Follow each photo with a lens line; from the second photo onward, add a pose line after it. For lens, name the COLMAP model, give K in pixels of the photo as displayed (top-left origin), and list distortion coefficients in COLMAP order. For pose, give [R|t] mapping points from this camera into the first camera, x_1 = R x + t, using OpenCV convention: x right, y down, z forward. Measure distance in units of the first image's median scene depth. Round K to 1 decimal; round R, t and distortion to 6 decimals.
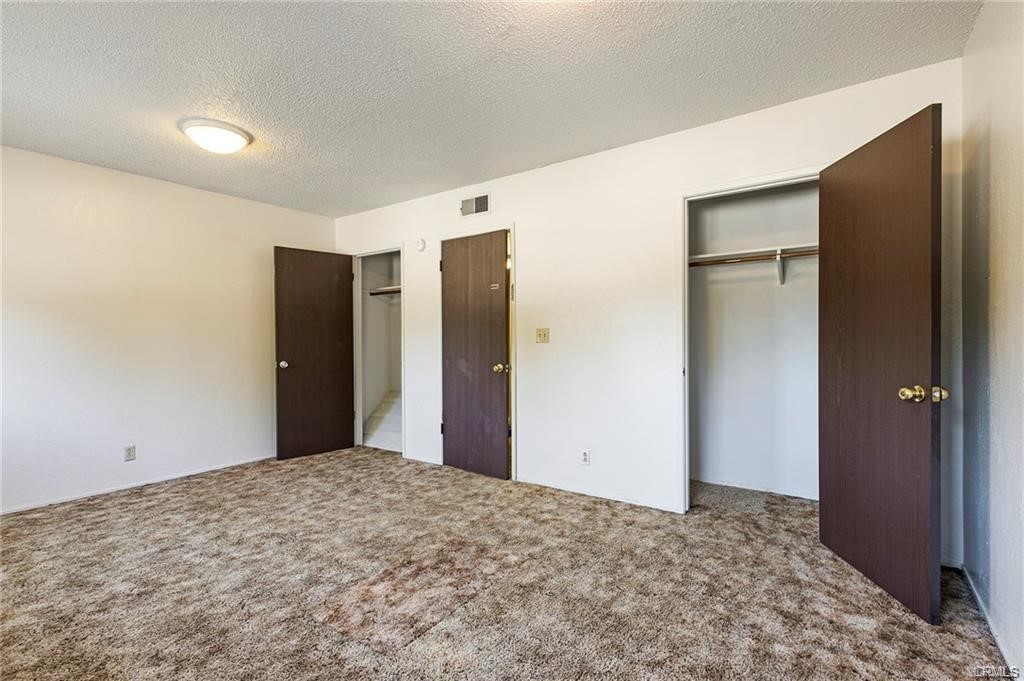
lens RADIAL K [[458.9, 0, 509.7], [0, 458.9, 344.9], [0, 0, 1]] dist [0.005031, 0.000011]
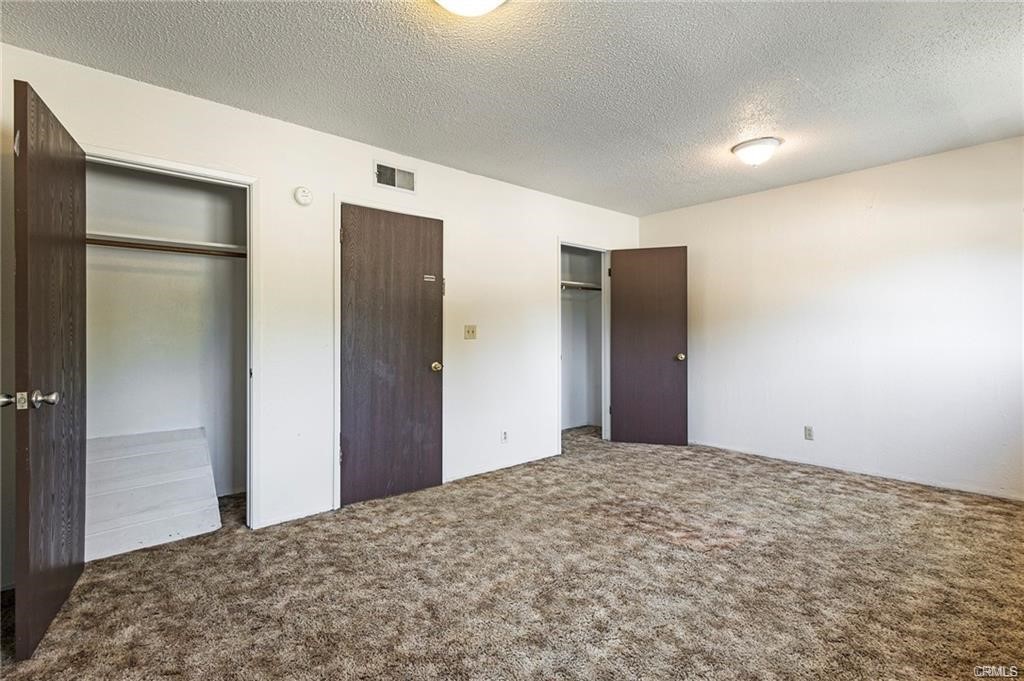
lens RADIAL K [[470.8, 0, 510.0], [0, 470.8, 335.3], [0, 0, 1]] dist [0.011153, 0.000112]
pose [[0.258374, 0.005365, 0.966030, -1.014012], [0.015540, 0.999832, -0.009709, -0.001018], [-0.965920, 0.017521, 0.258247, 0.680223]]
